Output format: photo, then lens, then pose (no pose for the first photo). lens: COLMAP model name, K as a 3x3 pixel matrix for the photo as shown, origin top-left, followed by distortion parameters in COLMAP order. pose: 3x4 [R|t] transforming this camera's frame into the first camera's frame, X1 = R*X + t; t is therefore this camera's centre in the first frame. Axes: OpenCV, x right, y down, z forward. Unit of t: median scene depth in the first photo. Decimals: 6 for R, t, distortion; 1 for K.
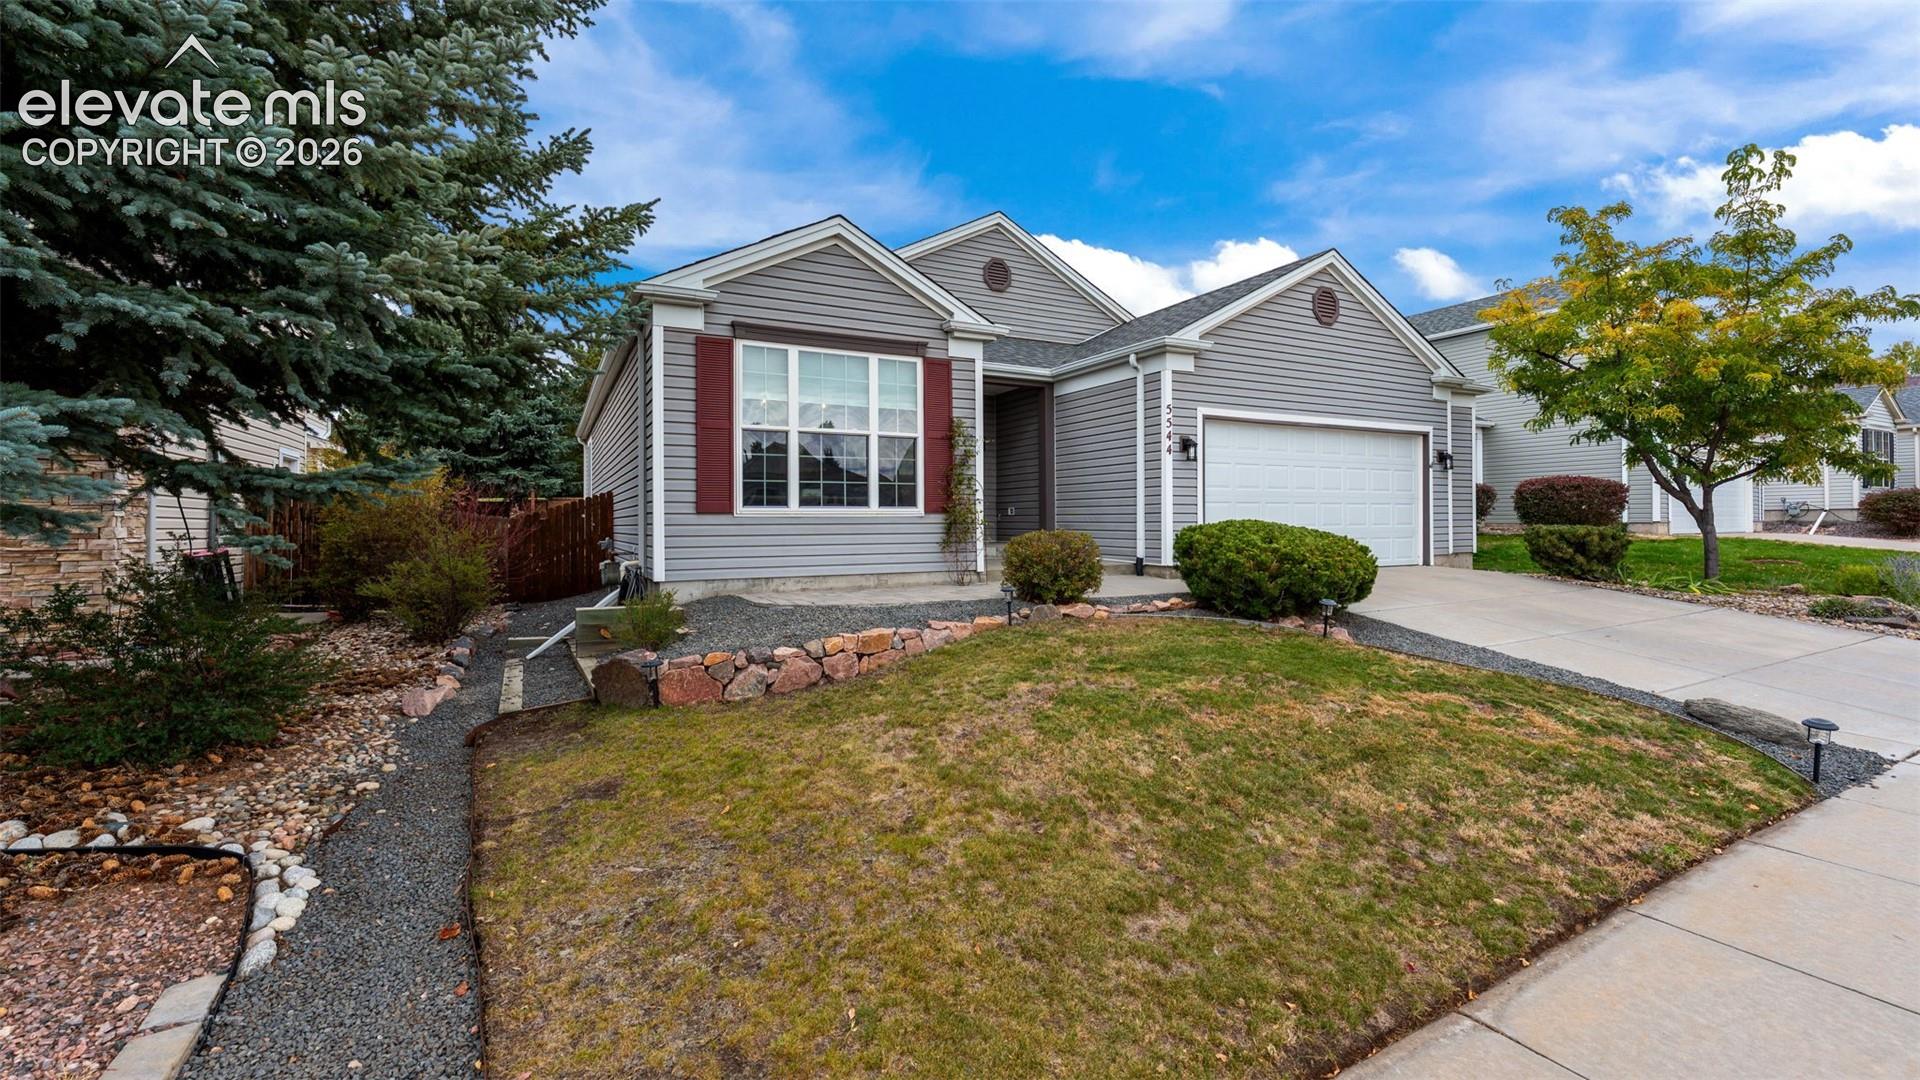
lens RADIAL K [[775.0, 0, 957.0], [0, 775.0, 534.2], [0, 0, 1]] dist [-0.001706, -0.000990]
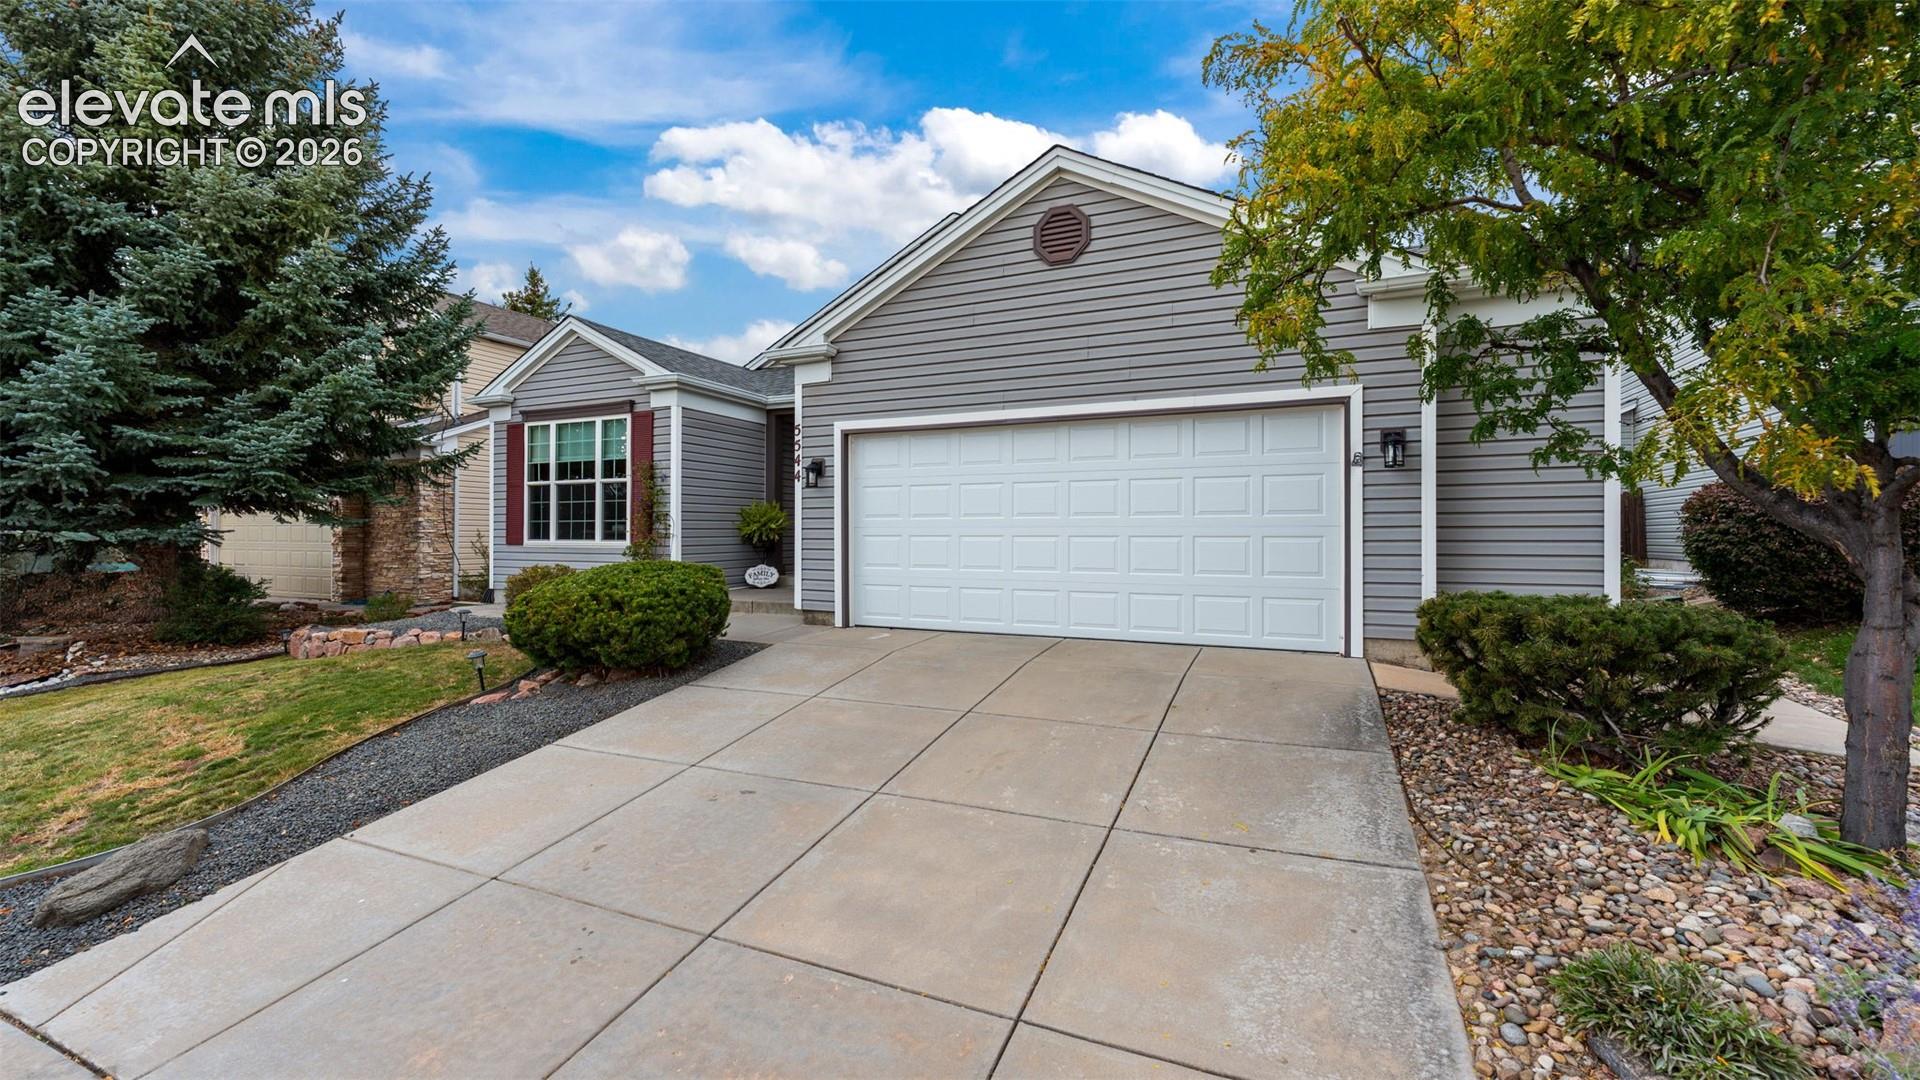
lens RADIAL K [[775.0, 0, 957.0], [0, 775.0, 534.2], [0, 0, 1]] dist [-0.001706, -0.000990]
pose [[0.613167, 0.007757, -0.789915, 1.192519], [-0.016233, 0.999864, -0.002781, -0.049283], [0.789787, 0.014528, 0.613209, 0.675946]]
